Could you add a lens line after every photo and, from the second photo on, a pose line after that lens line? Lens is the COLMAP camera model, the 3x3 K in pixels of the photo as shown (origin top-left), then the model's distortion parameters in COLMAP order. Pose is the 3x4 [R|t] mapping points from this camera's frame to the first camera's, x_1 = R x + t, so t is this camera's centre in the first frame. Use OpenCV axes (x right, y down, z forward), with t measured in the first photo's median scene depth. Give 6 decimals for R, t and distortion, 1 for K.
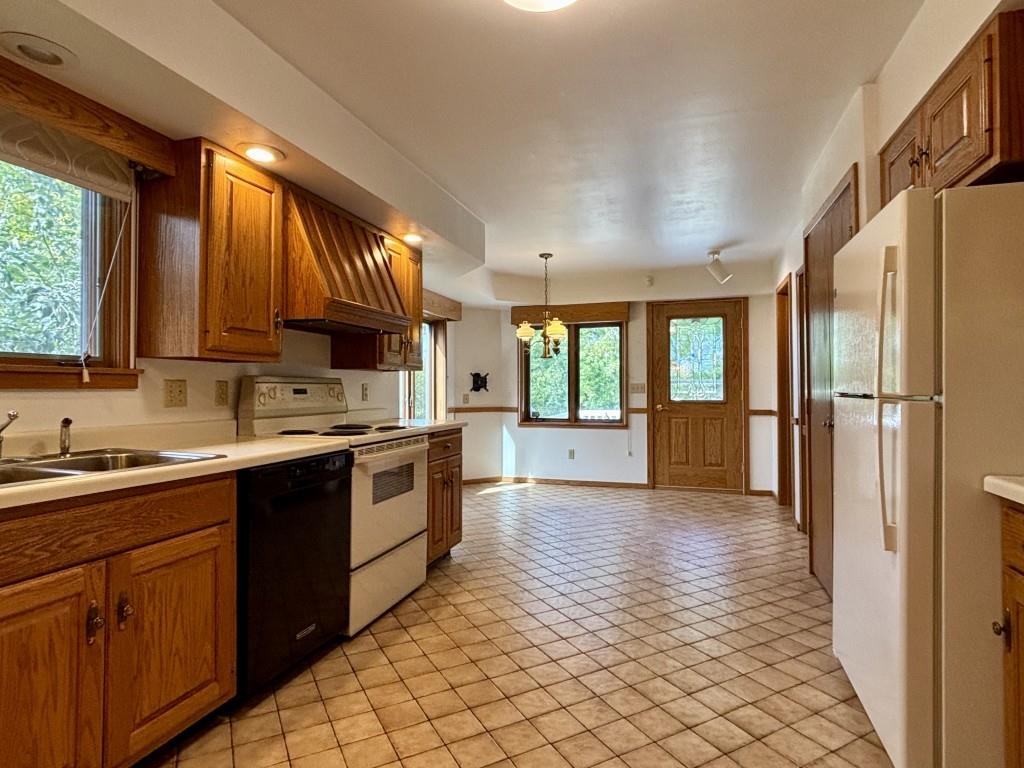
lens RADIAL K [[557.8, 0, 506.2], [0, 557.8, 383.5], [0, 0, 1]] dist [0.011581, -0.013735]
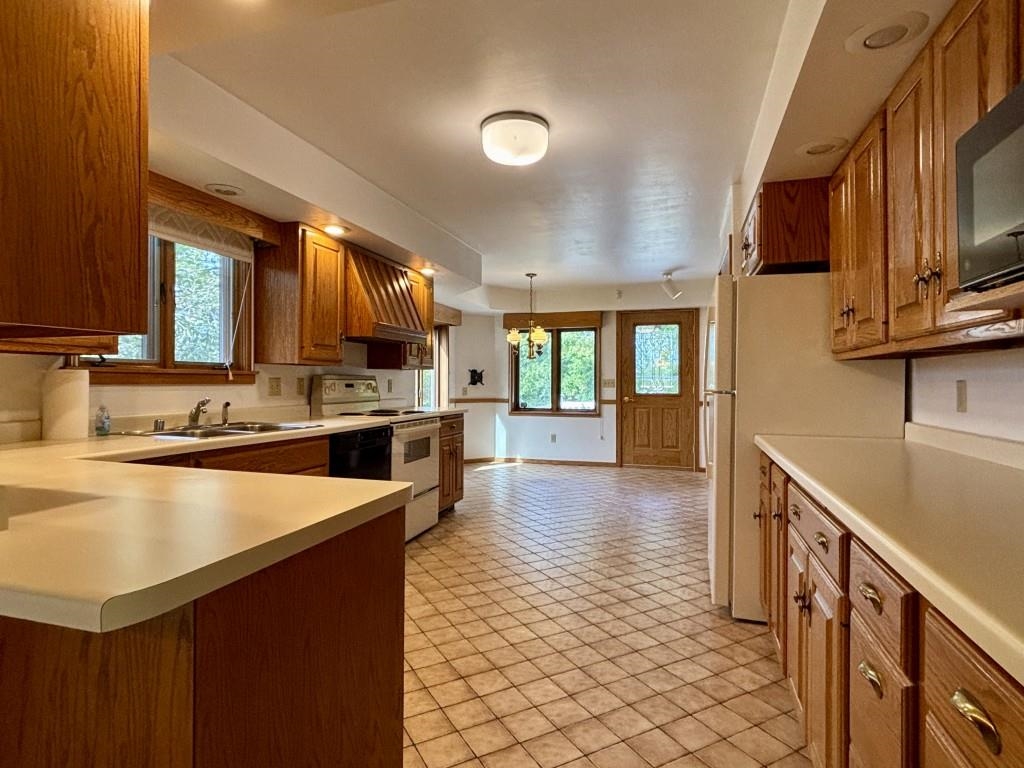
lens RADIAL K [[557.8, 0, 506.6], [0, 557.8, 382.5], [0, 0, 1]] dist [0.011581, -0.013735]
pose [[0.999943, 0.004902, 0.009460, 0.007280], [-0.005010, 0.999922, 0.011435, -0.007109], [-0.009404, -0.011482, 0.999890, -0.246797]]
